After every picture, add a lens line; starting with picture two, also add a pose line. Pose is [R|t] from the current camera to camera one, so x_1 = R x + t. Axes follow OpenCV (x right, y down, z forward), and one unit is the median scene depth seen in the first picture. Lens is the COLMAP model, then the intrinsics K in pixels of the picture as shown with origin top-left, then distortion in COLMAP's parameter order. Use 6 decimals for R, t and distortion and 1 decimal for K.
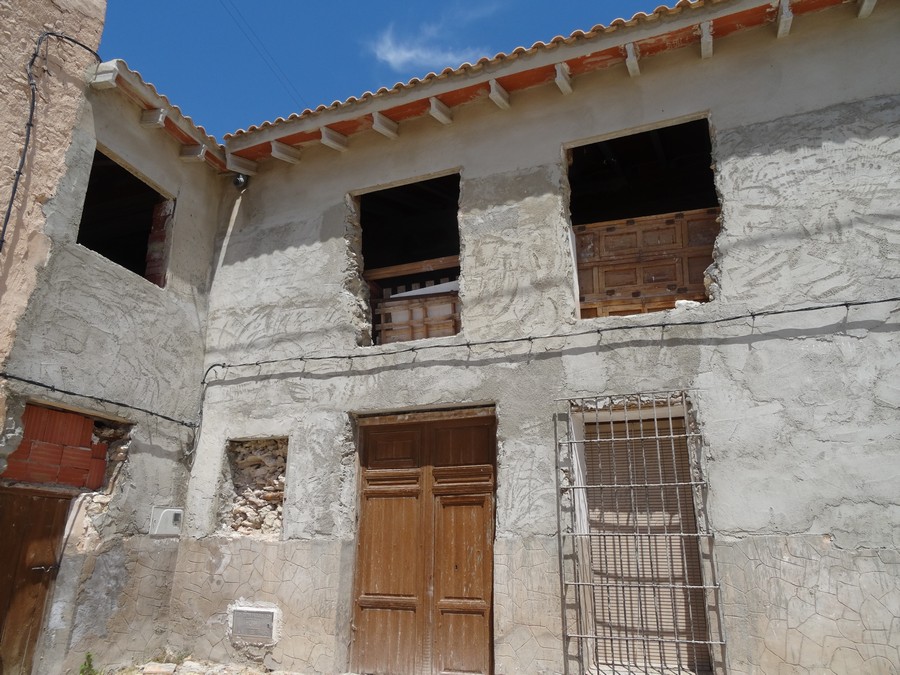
lens RADIAL K [[645.1, 0, 449.4], [0, 645.1, 337.2], [0, 0, 1]] dist [-0.007826, 0.002904]
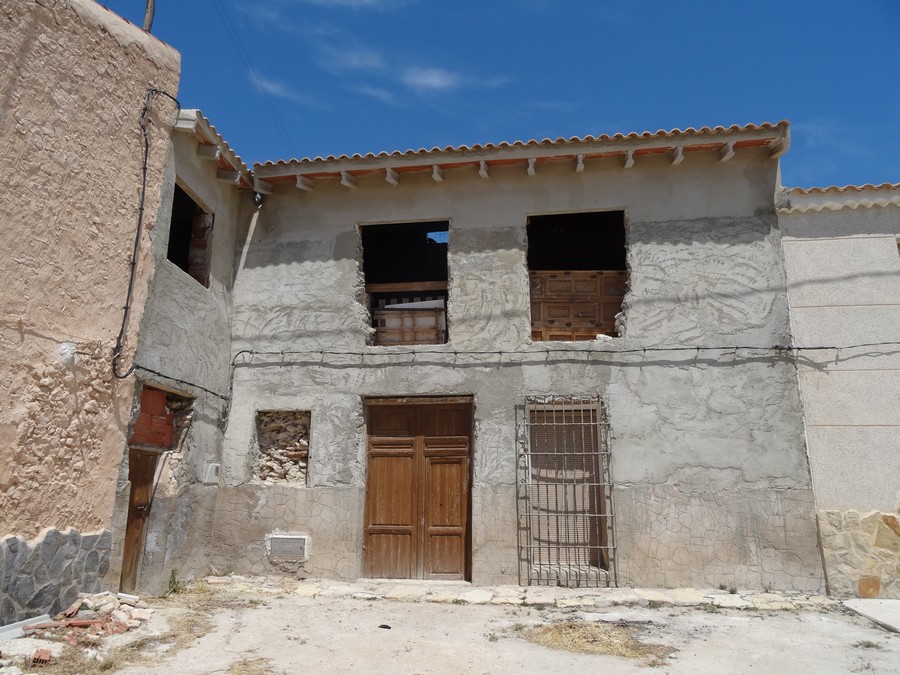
lens RADIAL K [[645.1, 0, 450.6], [0, 645.1, 337.6], [0, 0, 1]] dist [-0.007826, 0.002904]
pose [[0.971014, 0.056005, 0.232367, -0.316463], [-0.073416, 0.995051, 0.066962, -0.116737], [-0.227467, -0.082081, 0.970320, -0.377227]]
